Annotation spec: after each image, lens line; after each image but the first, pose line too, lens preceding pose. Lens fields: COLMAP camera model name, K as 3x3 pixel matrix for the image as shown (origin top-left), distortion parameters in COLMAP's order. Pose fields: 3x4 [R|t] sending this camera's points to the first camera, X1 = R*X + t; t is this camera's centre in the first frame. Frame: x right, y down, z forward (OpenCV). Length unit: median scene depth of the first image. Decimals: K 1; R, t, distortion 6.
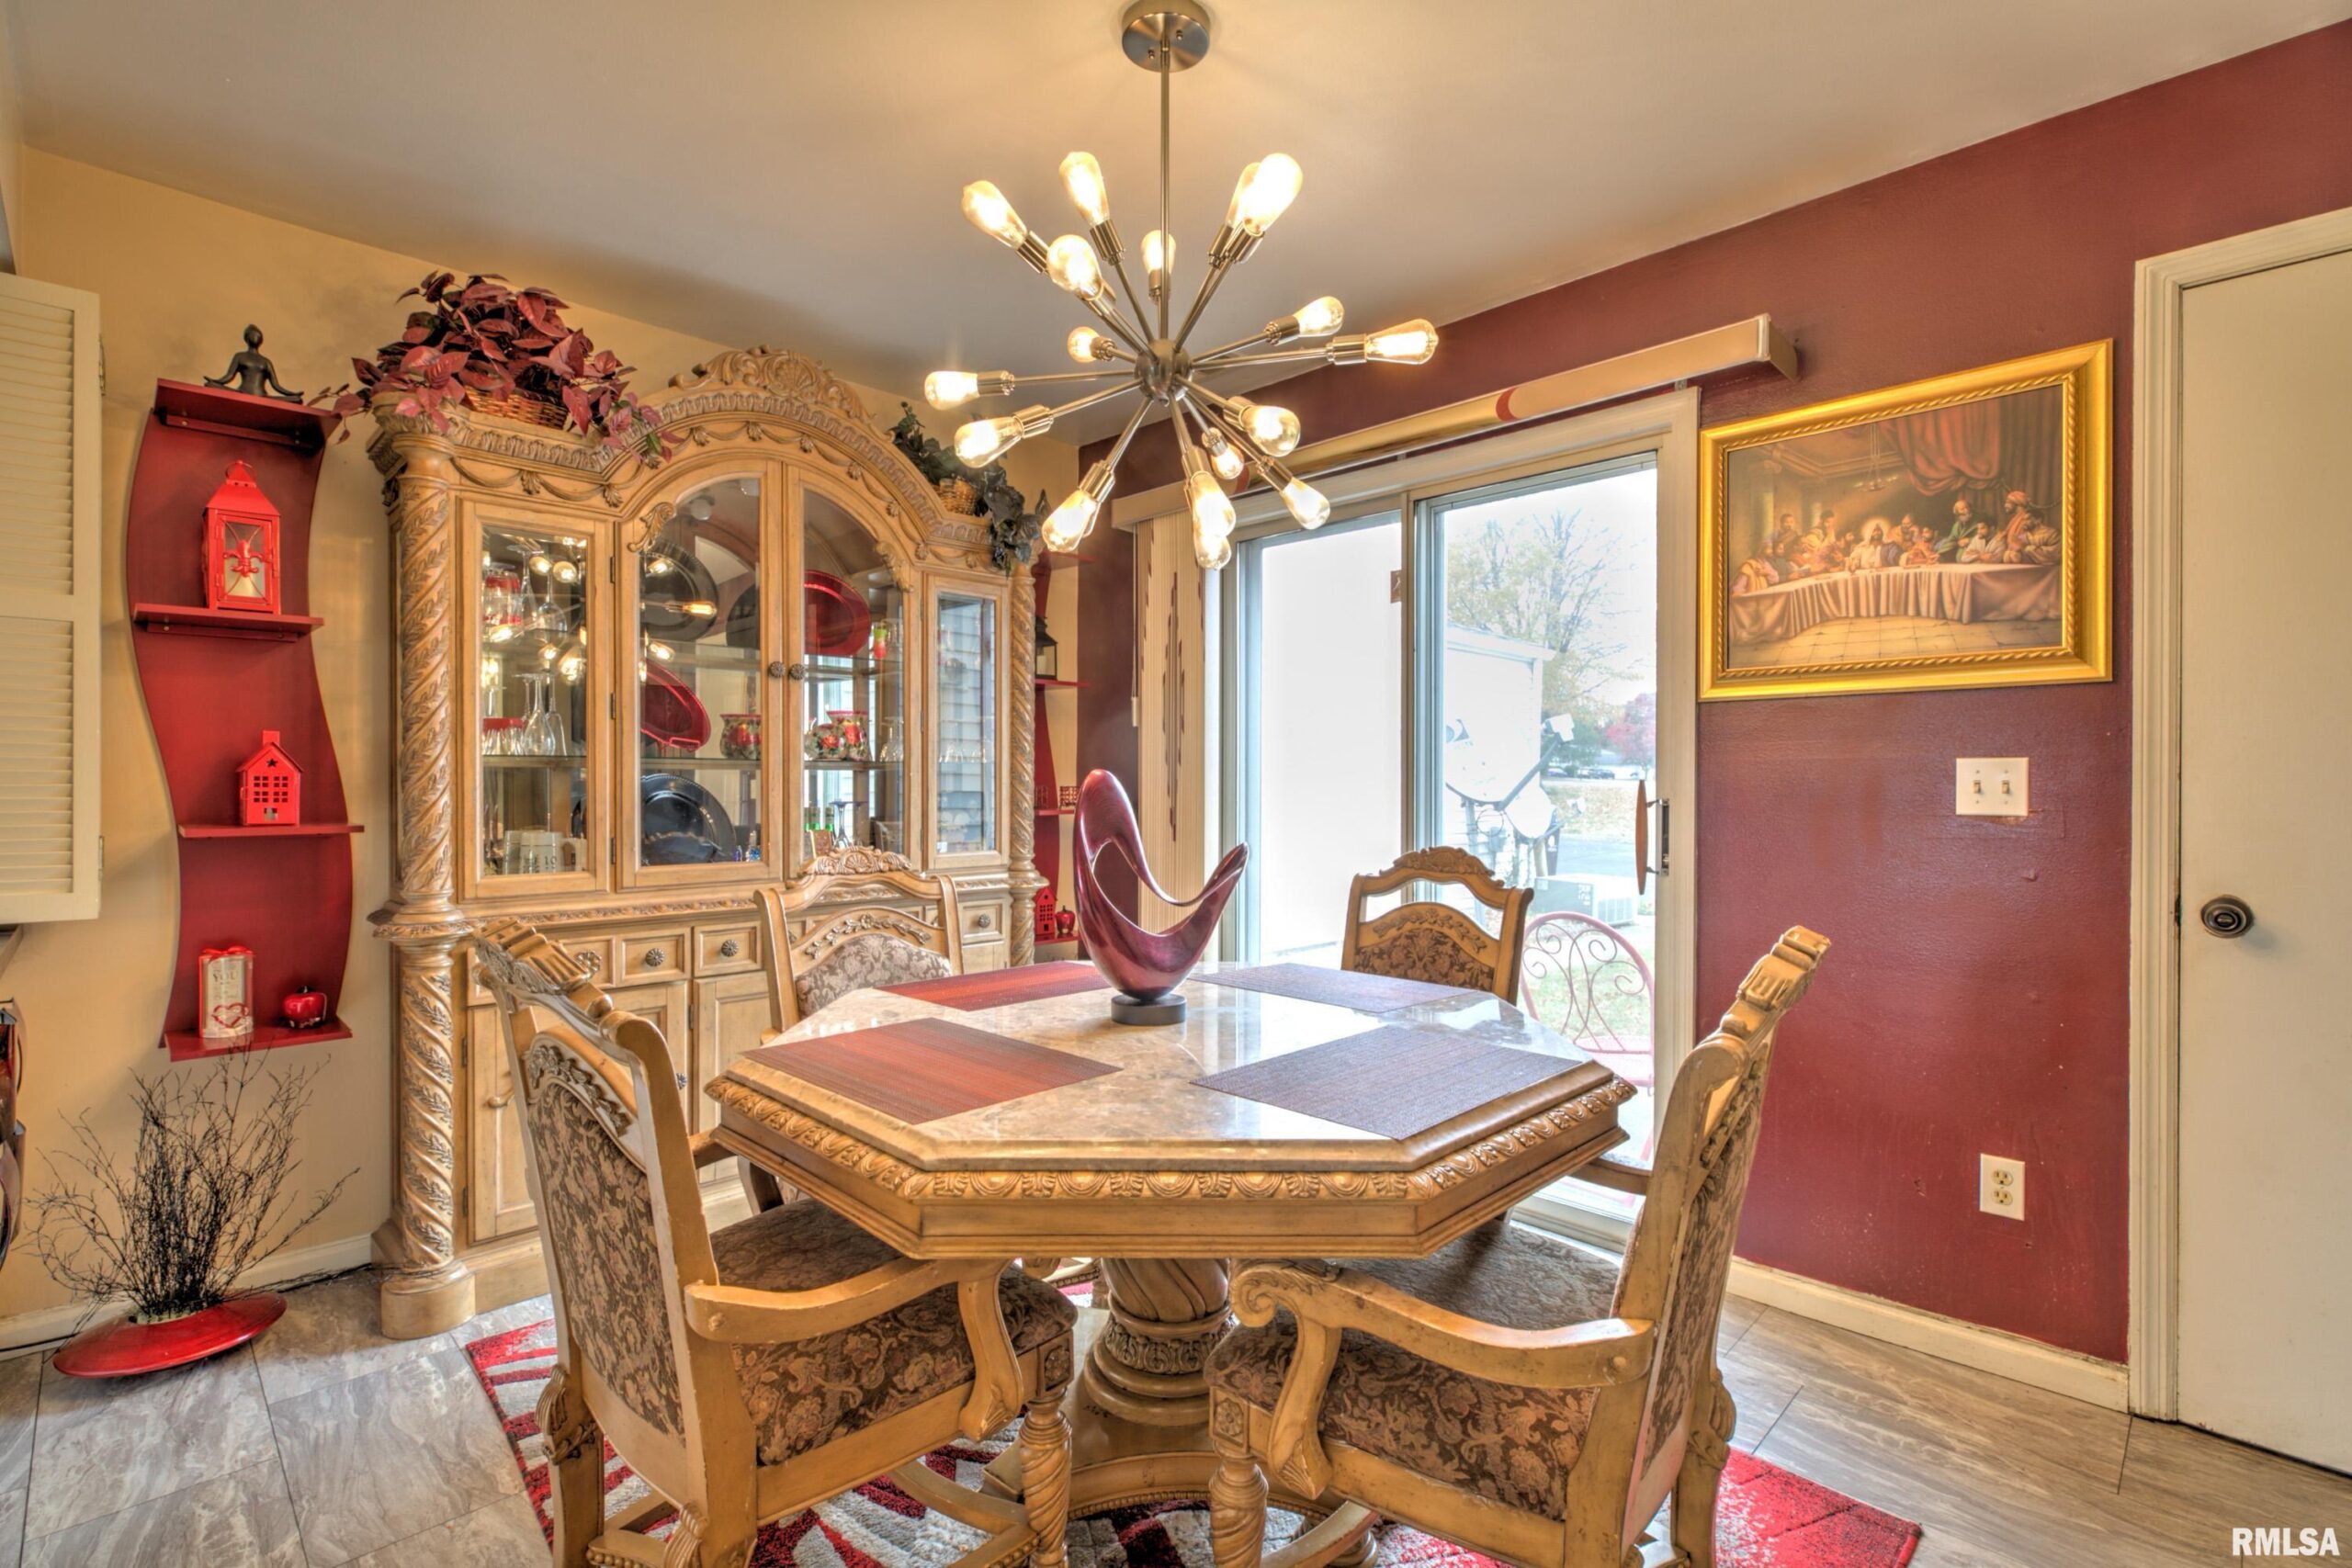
lens RADIAL K [[1085.5, 0, 1176.8], [0, 1085.5, 776.2], [0, 0, 1]] dist [-0.002177, 0.000673]
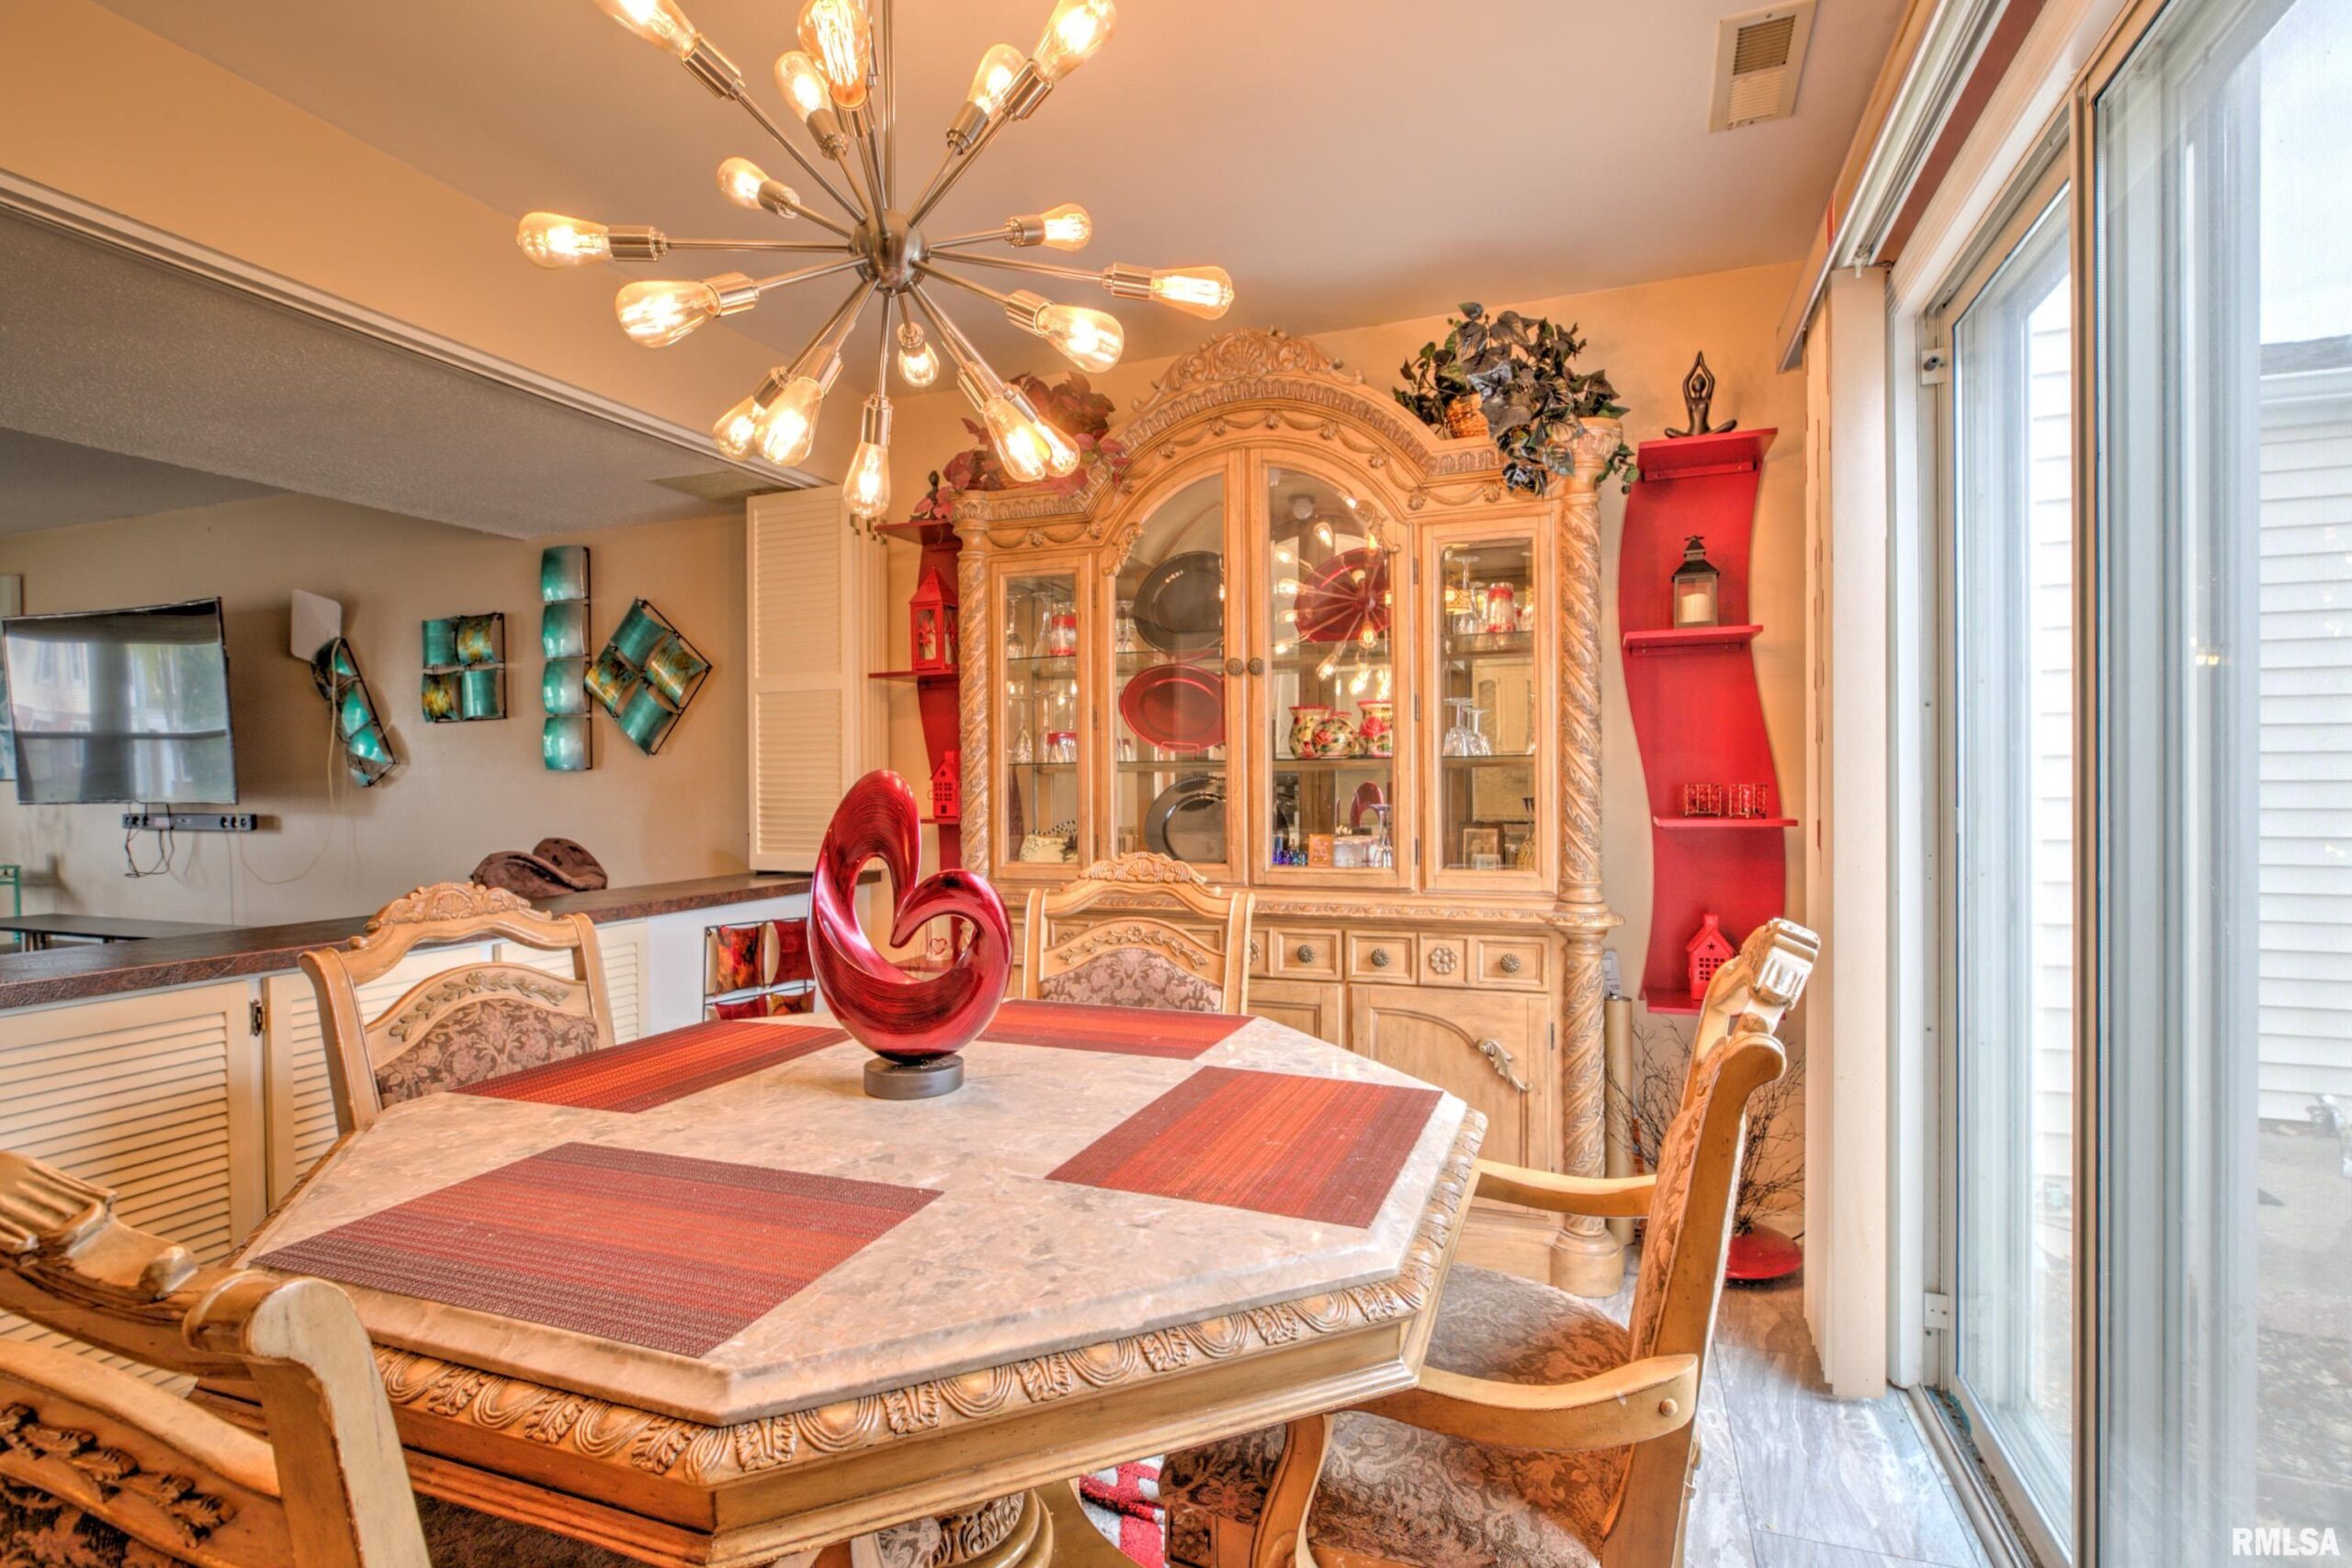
lens RADIAL K [[1085.5, 0, 1155.2], [0, 1085.5, 794.4], [0, 0, 1]] dist [-0.002177, 0.000673]
pose [[0.410740, 0.001196, -0.911752, 0.636680], [0.012847, 0.999892, 0.007099, 0.009368], [0.911662, -0.014629, 0.410681, 0.715392]]
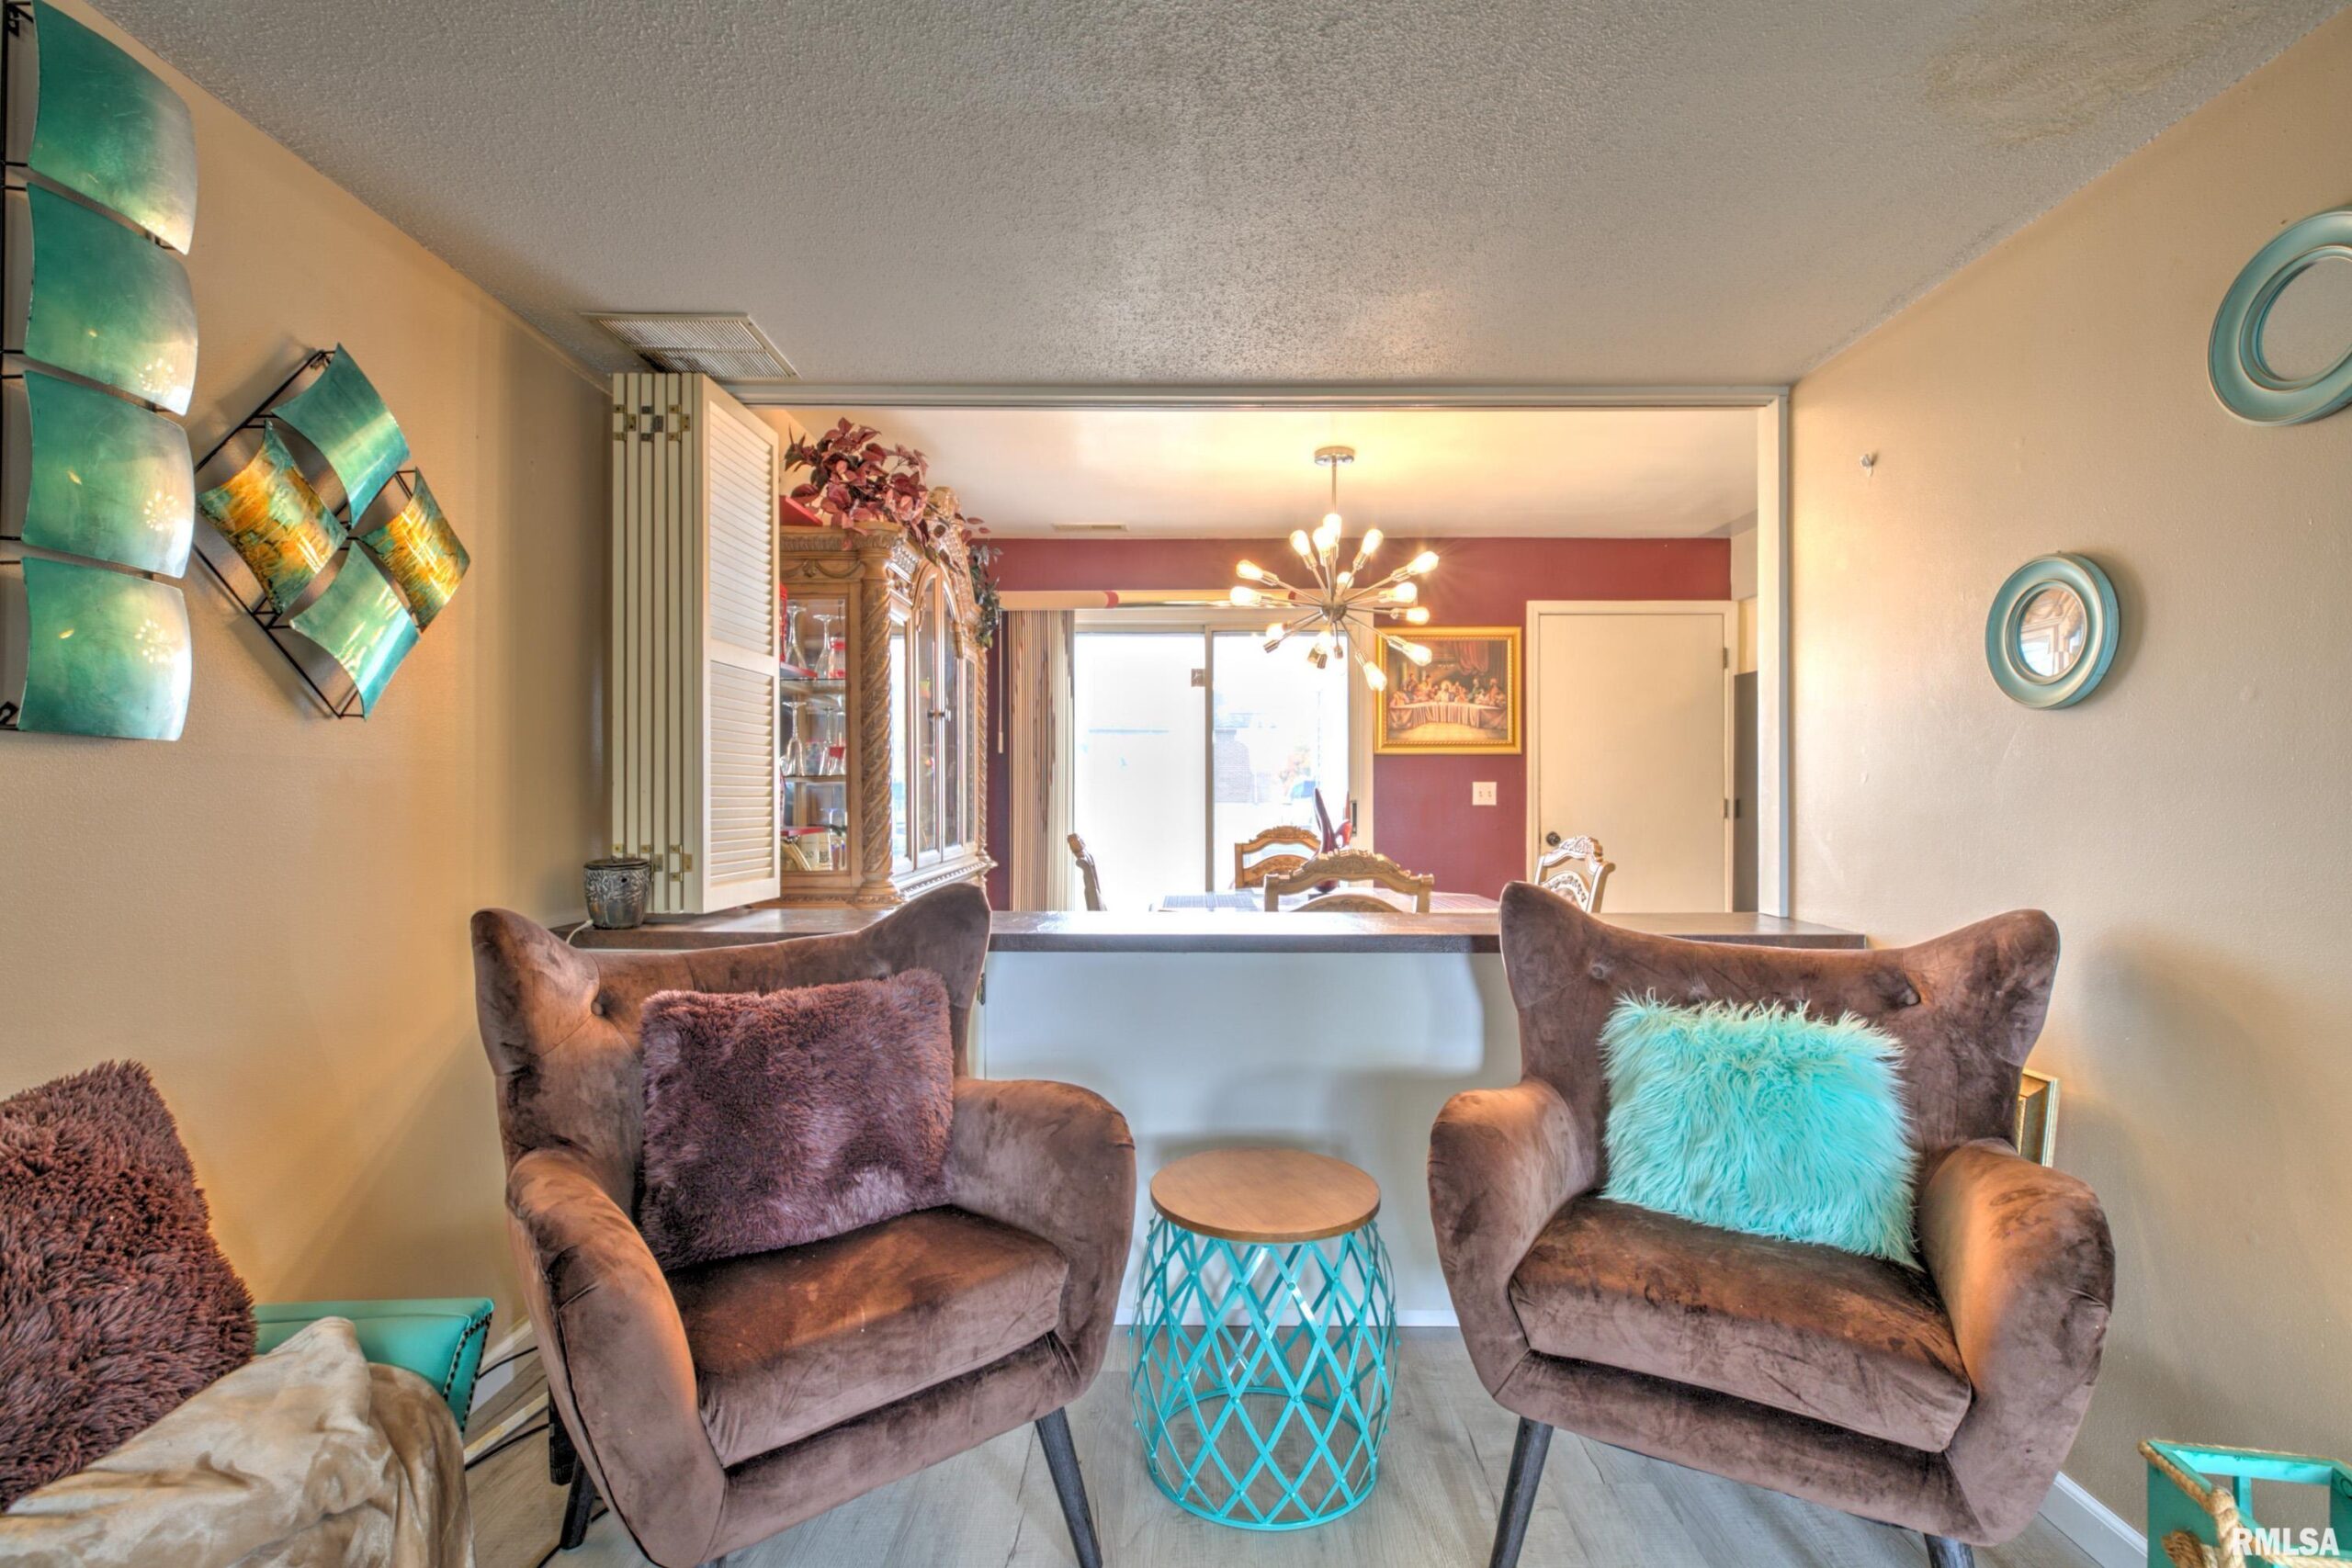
lens RADIAL K [[1085.5, 0, 1168.8], [0, 1085.5, 781.6], [0, 0, 1]] dist [-0.002177, 0.000673]
pose [[0.714059, 0.002924, 0.700080, -1.390763], [-0.003719, 0.999993, -0.000383, -0.013416], [-0.700076, -0.002331, 0.714064, -0.261625]]
